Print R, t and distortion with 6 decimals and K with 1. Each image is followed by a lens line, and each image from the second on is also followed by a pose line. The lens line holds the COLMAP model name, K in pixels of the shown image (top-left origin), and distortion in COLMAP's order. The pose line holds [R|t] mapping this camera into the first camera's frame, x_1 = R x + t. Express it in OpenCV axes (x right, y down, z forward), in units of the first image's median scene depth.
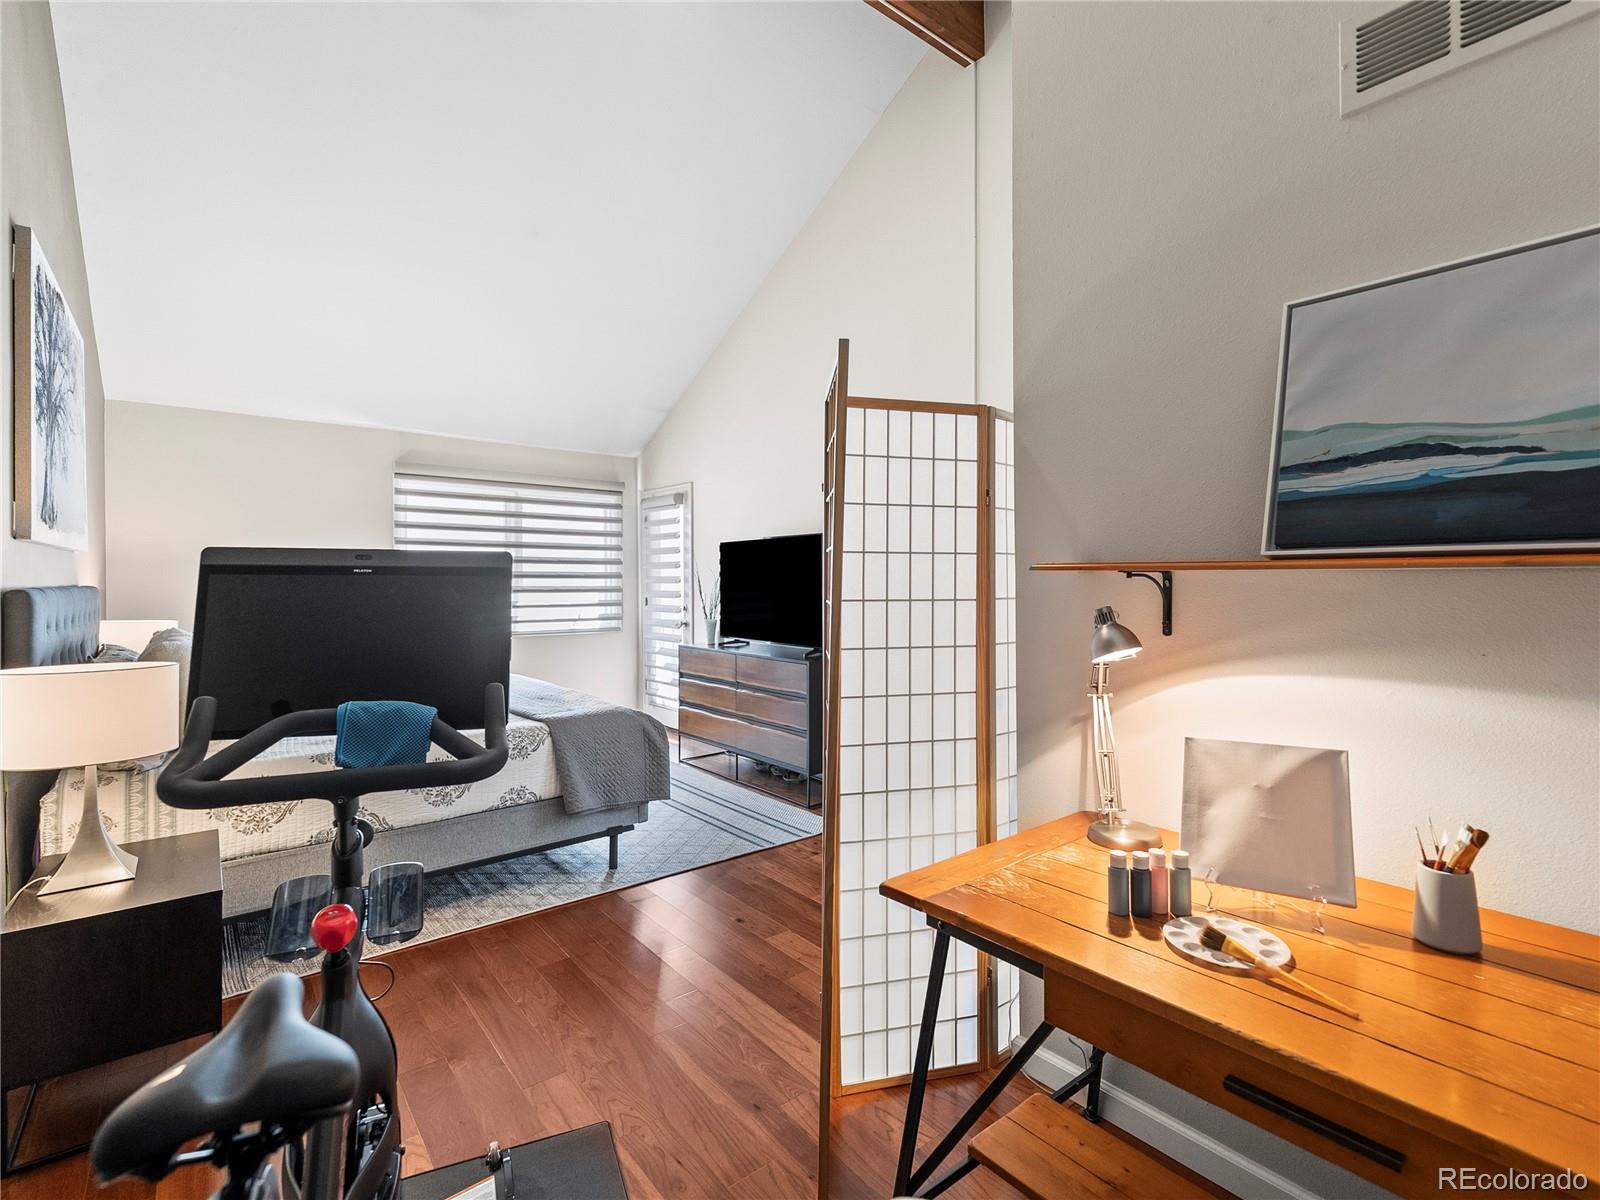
lens RADIAL K [[753.9, 0, 804.2], [0, 753.9, 595.0], [0, 0, 1]] dist [0.001828, -0.003983]
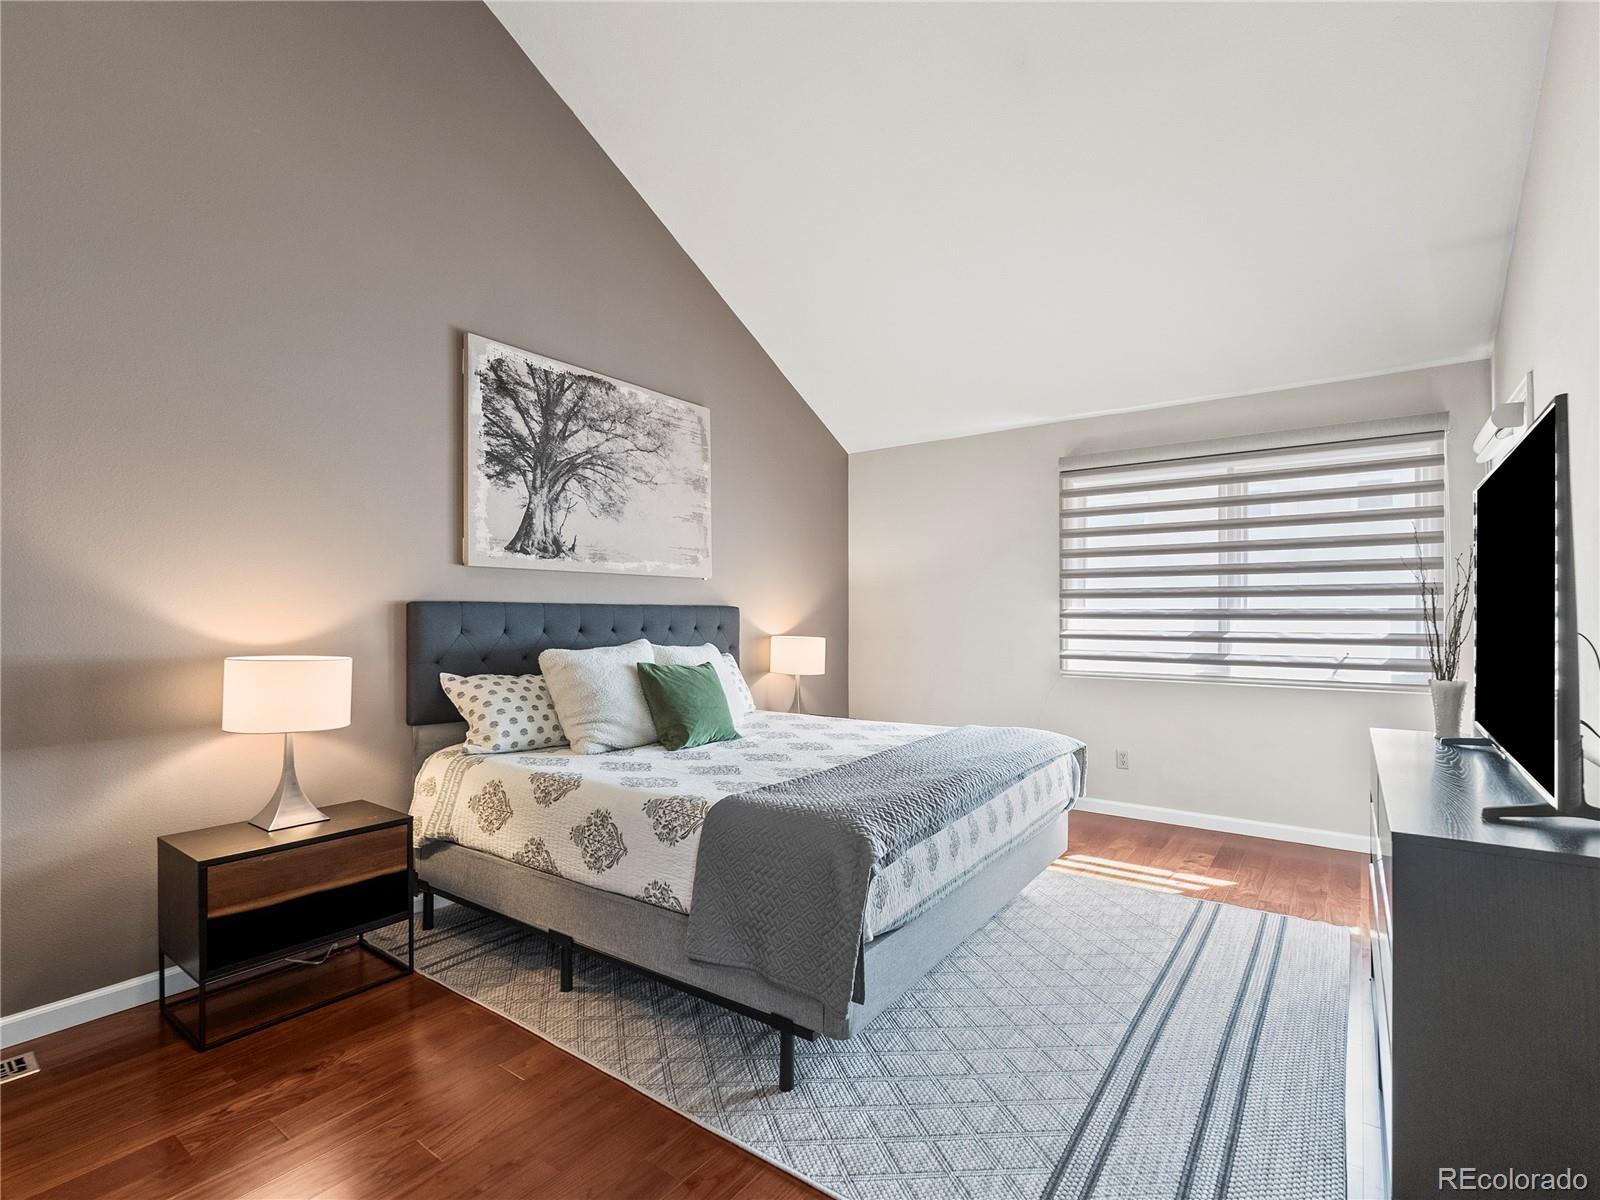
lens RADIAL K [[753.9, 0, 817.1], [0, 753.9, 619.9], [0, 0, 1]] dist [0.001828, -0.003983]
pose [[0.266647, 0.006117, -0.963775, 0.246891], [-0.018527, 0.999828, 0.001220, 0.006463], [0.963616, 0.017531, 0.266715, 0.714429]]
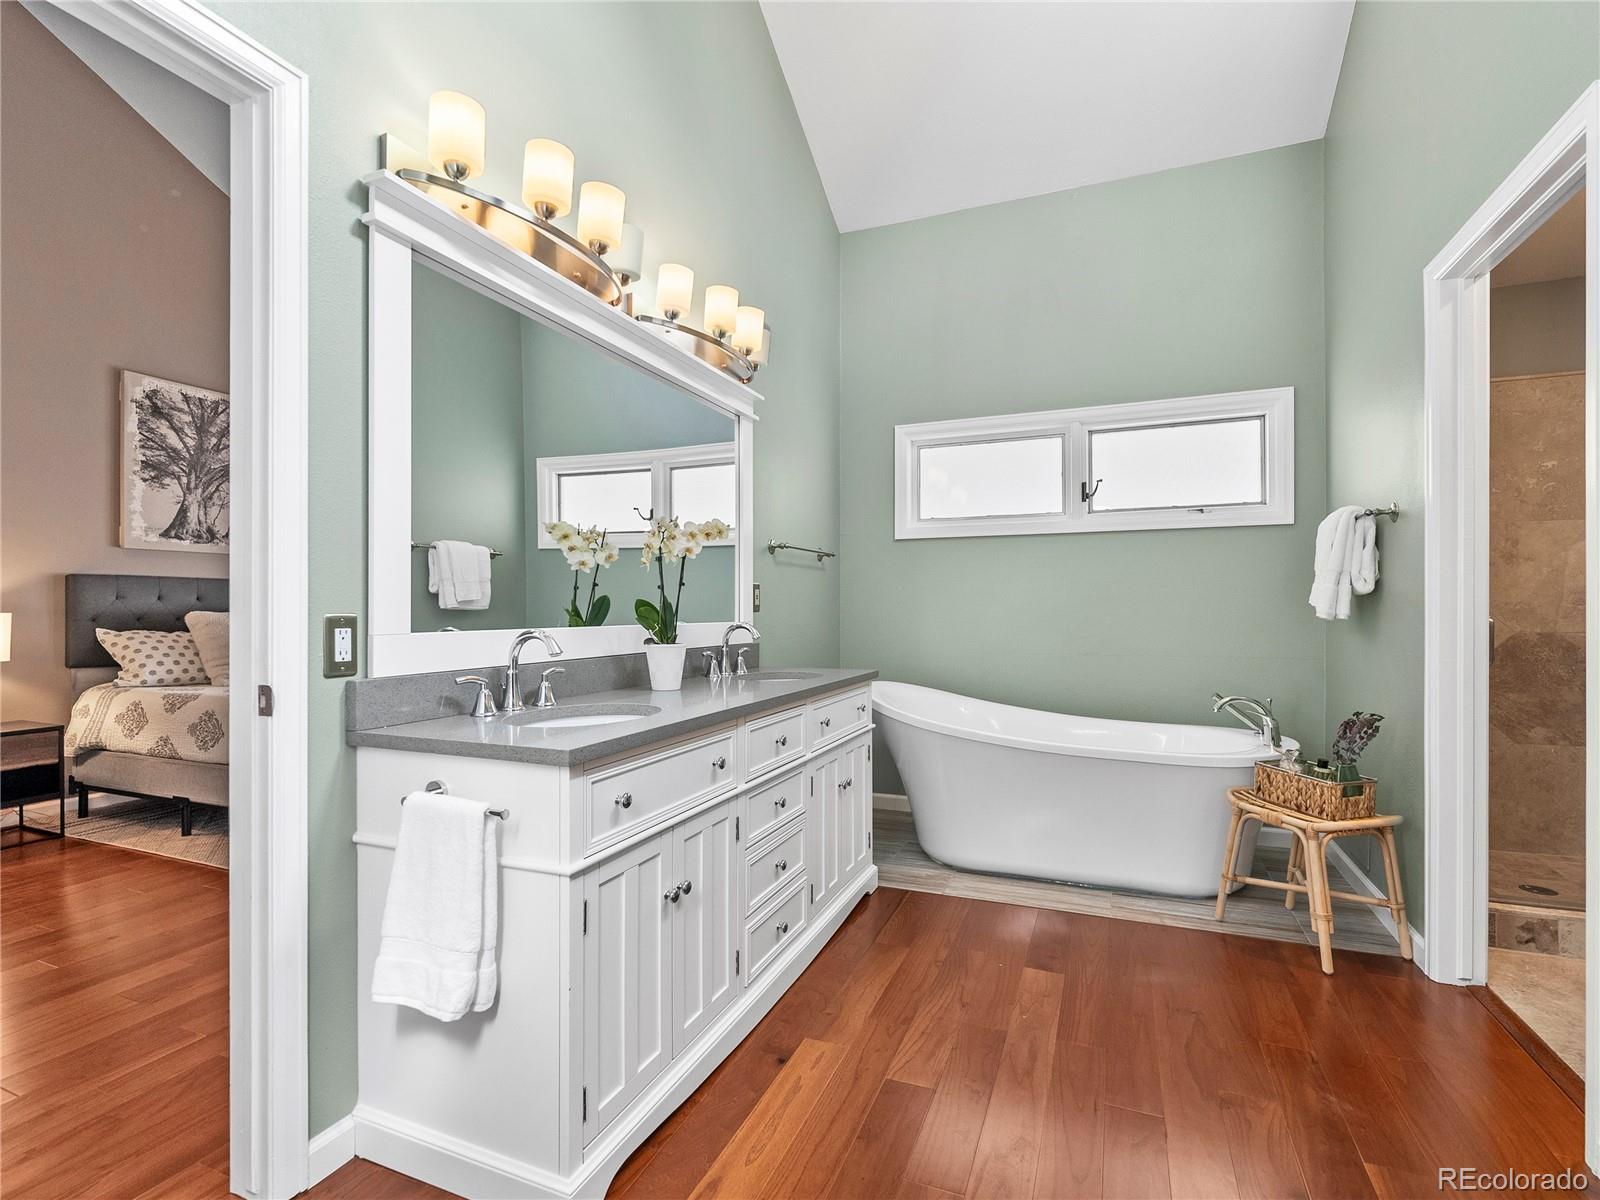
lens RADIAL K [[753.9, 0, 813.1], [0, 753.9, 611.2], [0, 0, 1]] dist [0.001828, -0.003983]
pose [[0.485932, 0.004908, -0.873983, 0.740390], [-0.017951, 0.999829, -0.004366, 0.031502], [0.873812, 0.017810, 0.485938, 0.893955]]
